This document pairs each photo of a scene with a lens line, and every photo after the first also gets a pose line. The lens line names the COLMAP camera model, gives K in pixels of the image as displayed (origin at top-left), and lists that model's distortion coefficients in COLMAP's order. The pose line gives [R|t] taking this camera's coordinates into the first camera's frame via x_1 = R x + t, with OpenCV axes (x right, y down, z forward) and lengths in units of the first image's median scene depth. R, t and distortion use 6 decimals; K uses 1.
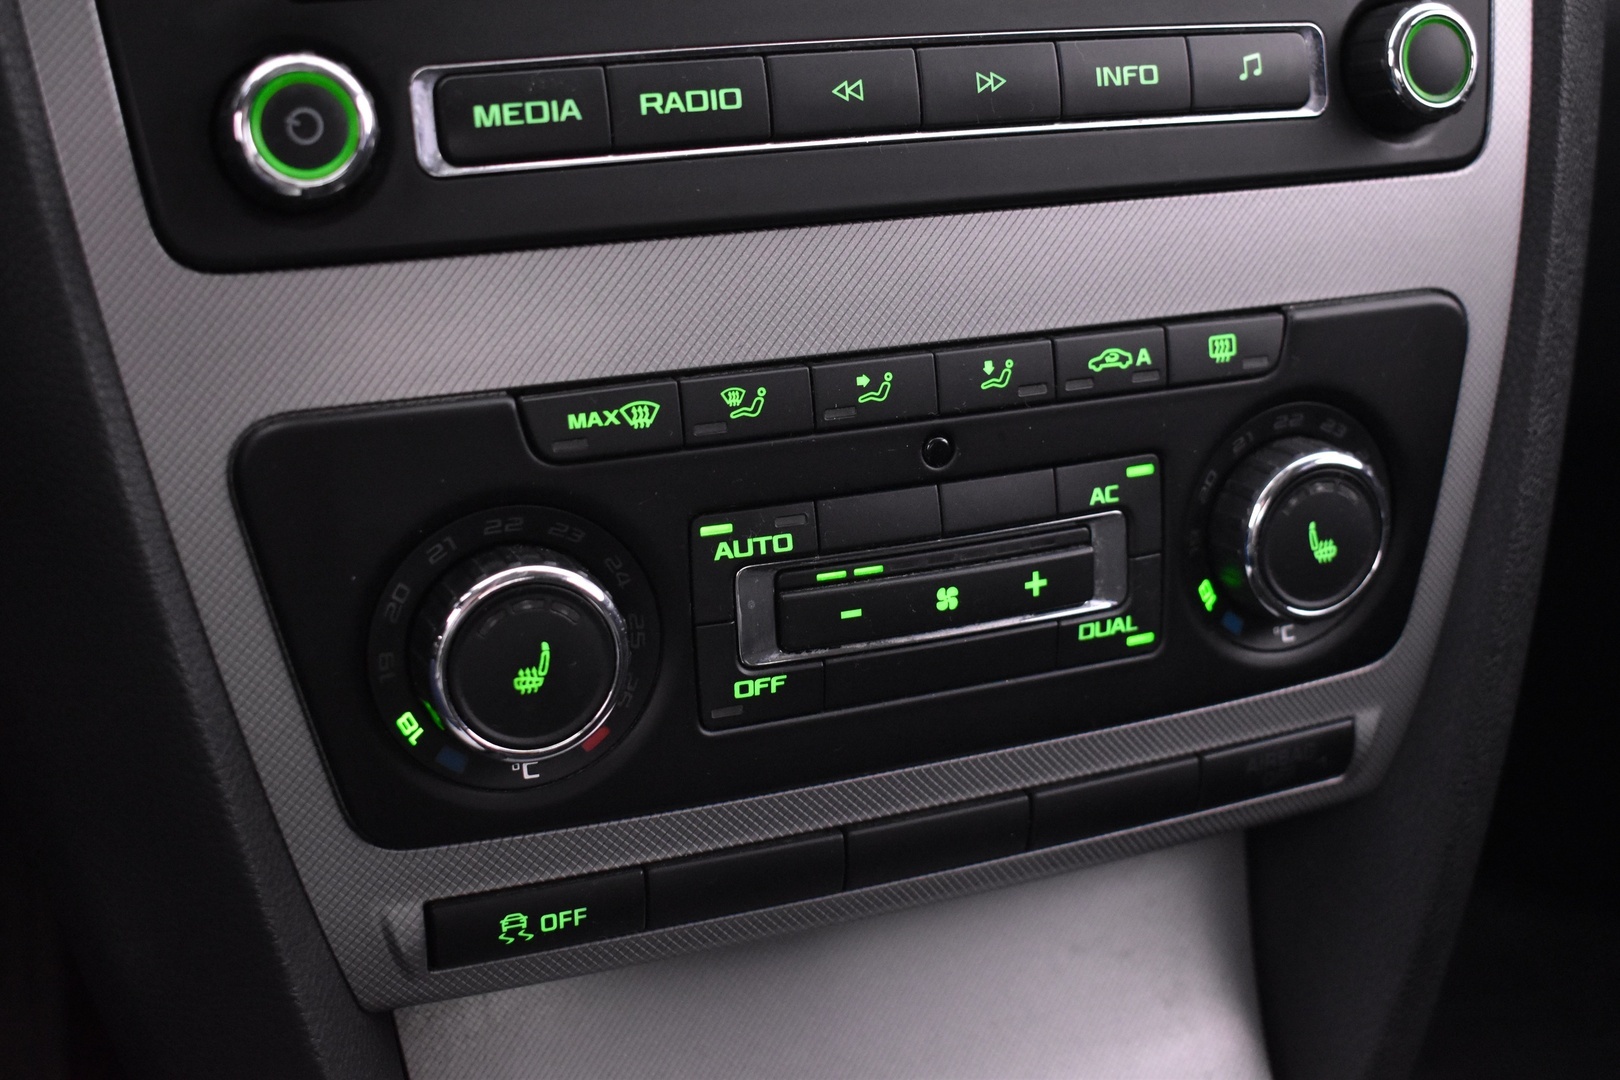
lens RADIAL K [[2052.8, 0, 819.5], [0, 2052.8, 538.9], [0, 0, 1]] dist [-0.054088, 0.000000]
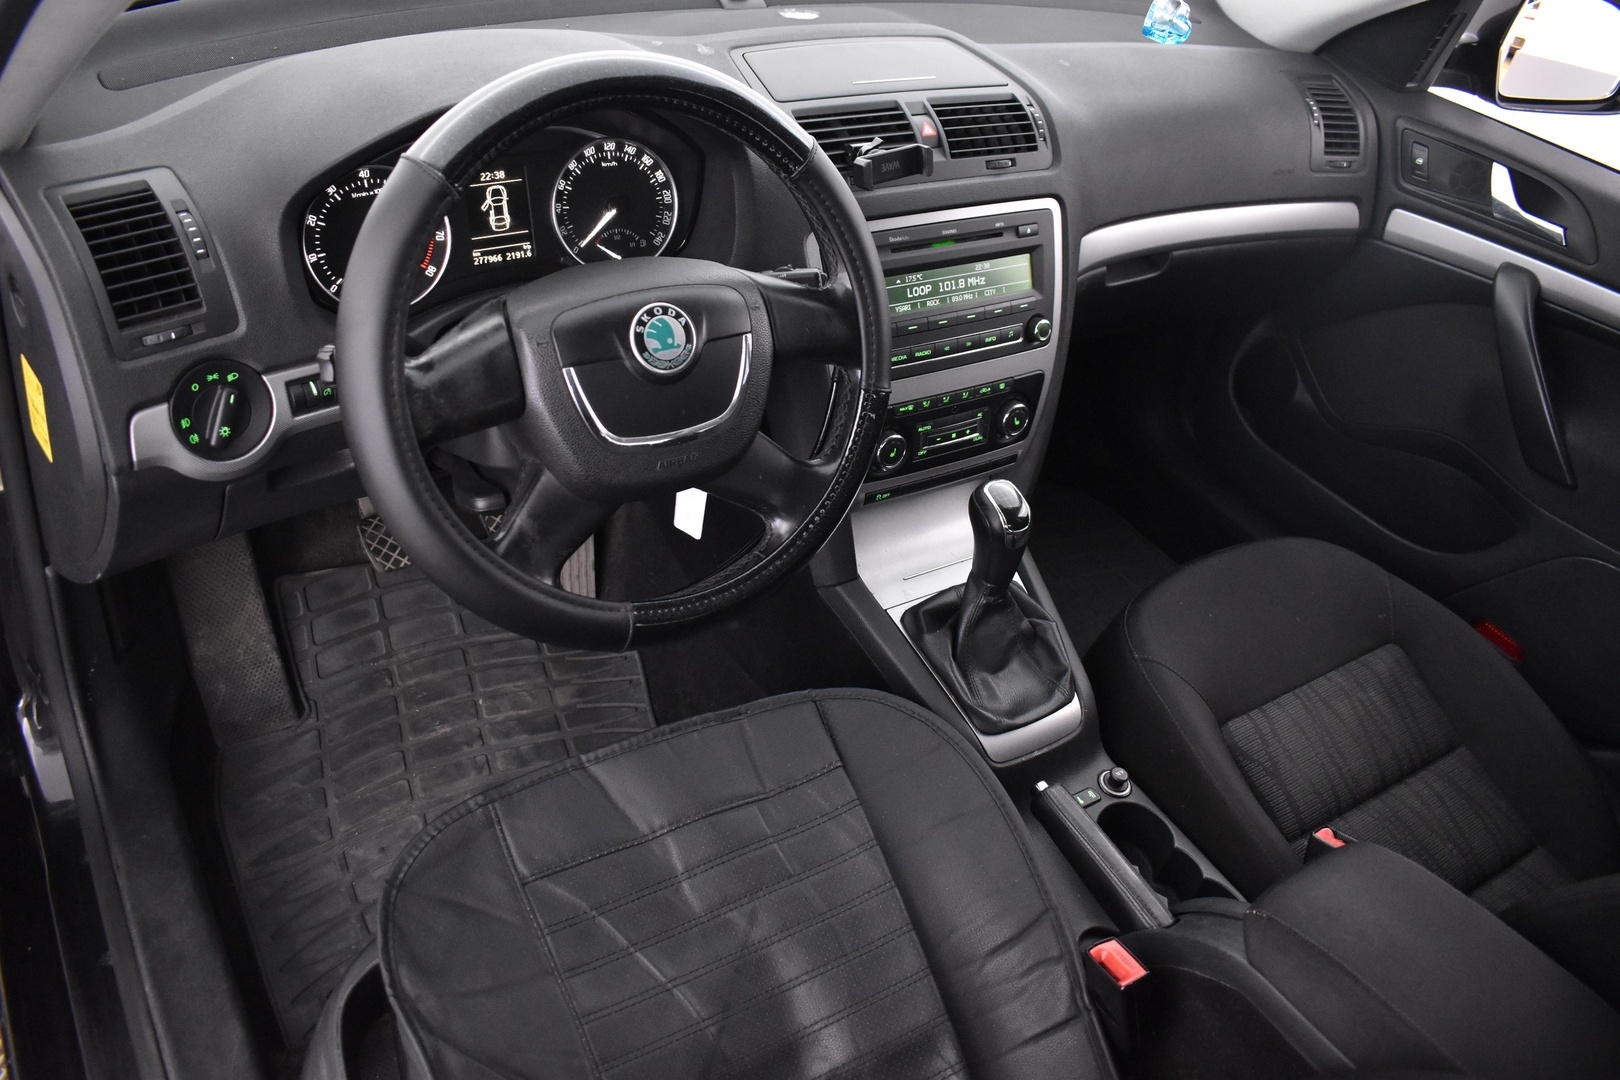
lens RADIAL K [[1253.9, 0, 810.9], [0, 1253.9, 518.5], [0, 0, 1]] dist [-0.091840, 0.011287]
pose [[0.980123, -0.025981, 0.196682, -0.995409], [-0.017270, 0.976451, 0.215048, -0.476040], [-0.197637, -0.214170, 0.956593, -2.205784]]
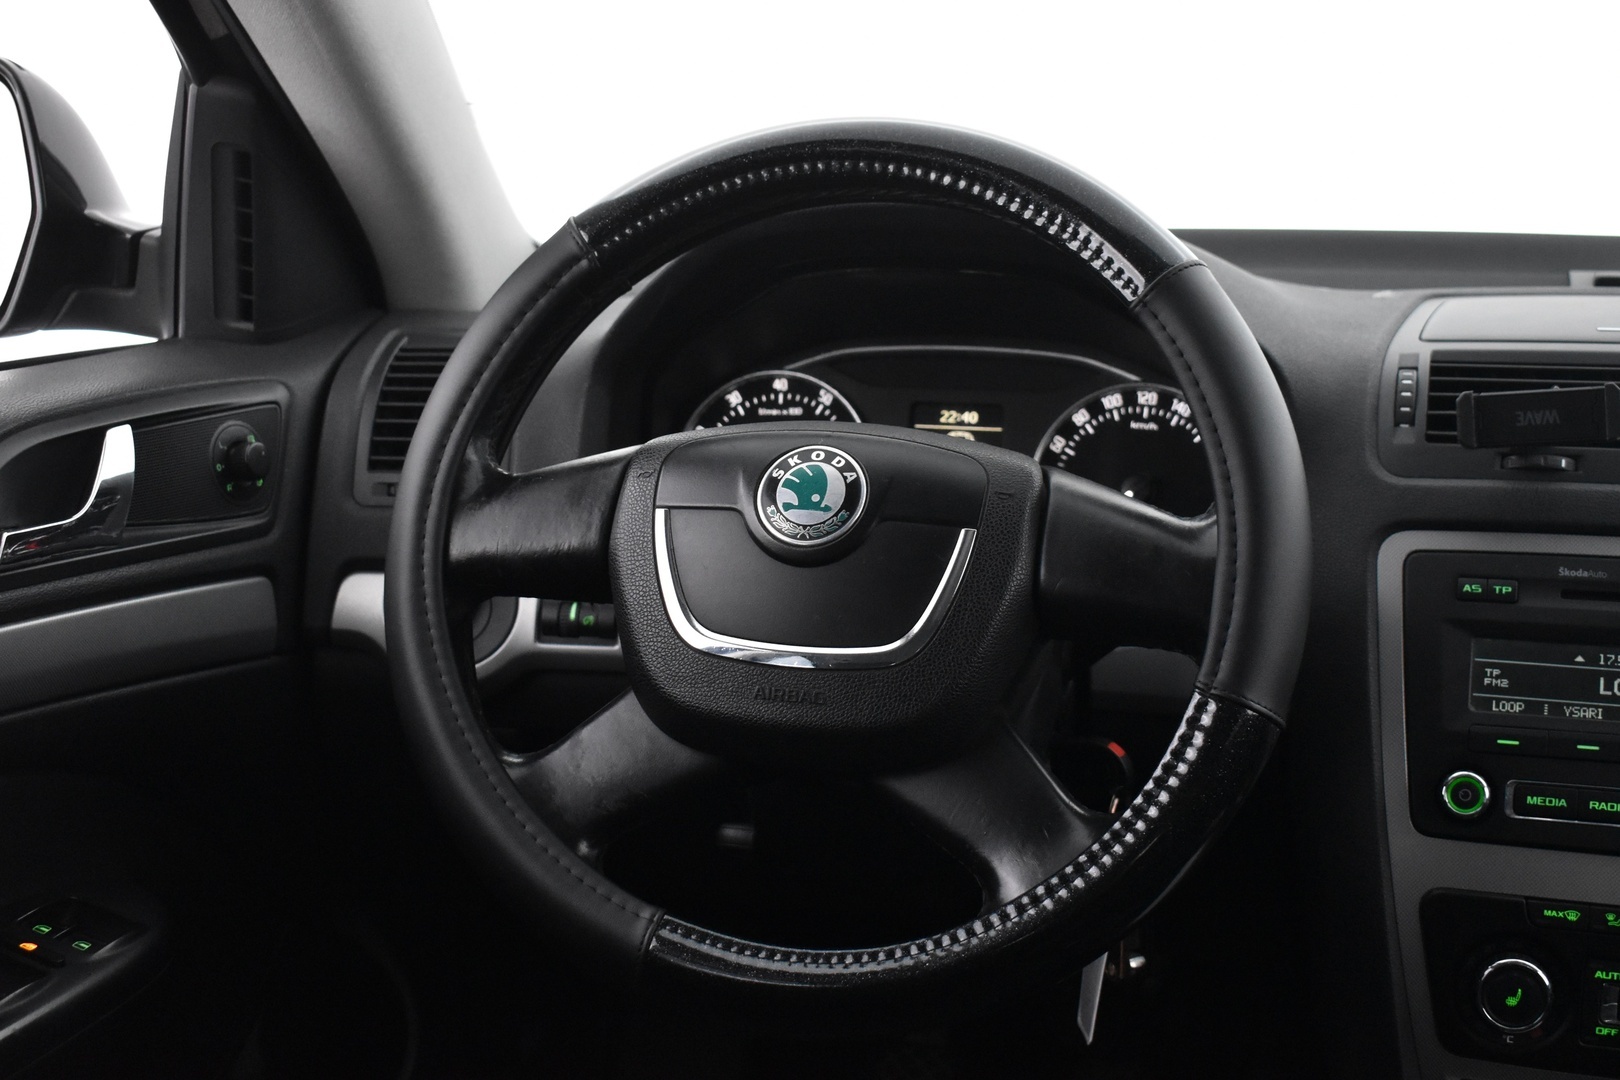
lens RADIAL K [[2052.8, 0, 817.6], [0, 2052.8, 532.4], [0, 0, 1]] dist [-0.054088, 0.000000]
pose [[0.790420, 0.102522, -0.603925, 0.668187], [-0.246890, 0.955591, -0.160910, 0.129099], [0.560608, 0.276289, 0.780630, -1.730011]]
